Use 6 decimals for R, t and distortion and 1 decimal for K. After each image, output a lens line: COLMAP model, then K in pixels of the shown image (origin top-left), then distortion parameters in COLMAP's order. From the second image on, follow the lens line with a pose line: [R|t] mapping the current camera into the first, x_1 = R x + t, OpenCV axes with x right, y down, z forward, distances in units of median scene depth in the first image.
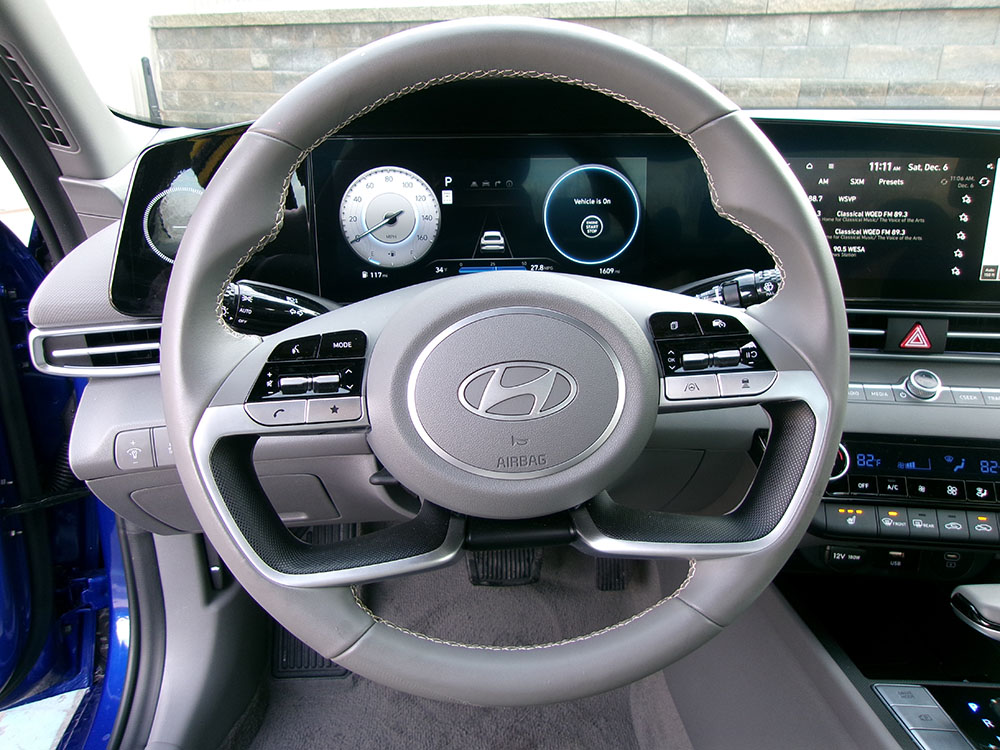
lens RADIAL K [[774.3, 0, 496.3], [0, 774.3, 378.6], [0, 0, 1]] dist [-0.012508, 0.026818]
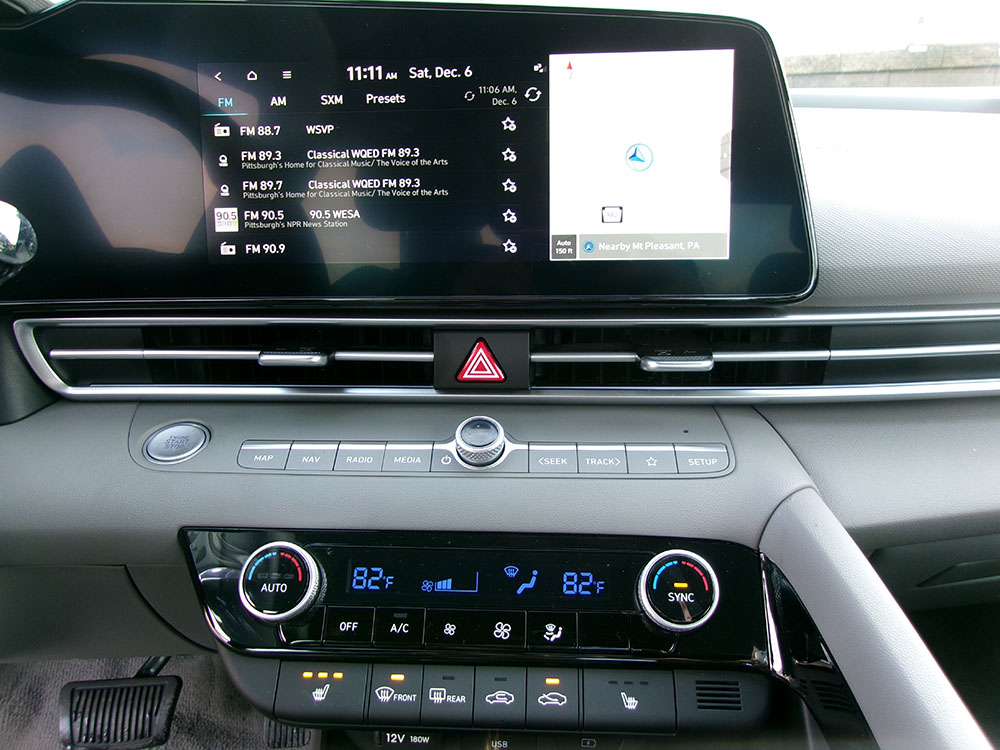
lens RADIAL K [[774.3, 0, 498.8], [0, 774.3, 378.4], [0, 0, 1]] dist [-0.012508, 0.026818]
pose [[0.998876, -0.022510, 0.041725, 0.562489], [0.026788, 0.994112, -0.104995, 0.023227], [-0.039116, 0.105994, 0.993597, 0.426627]]
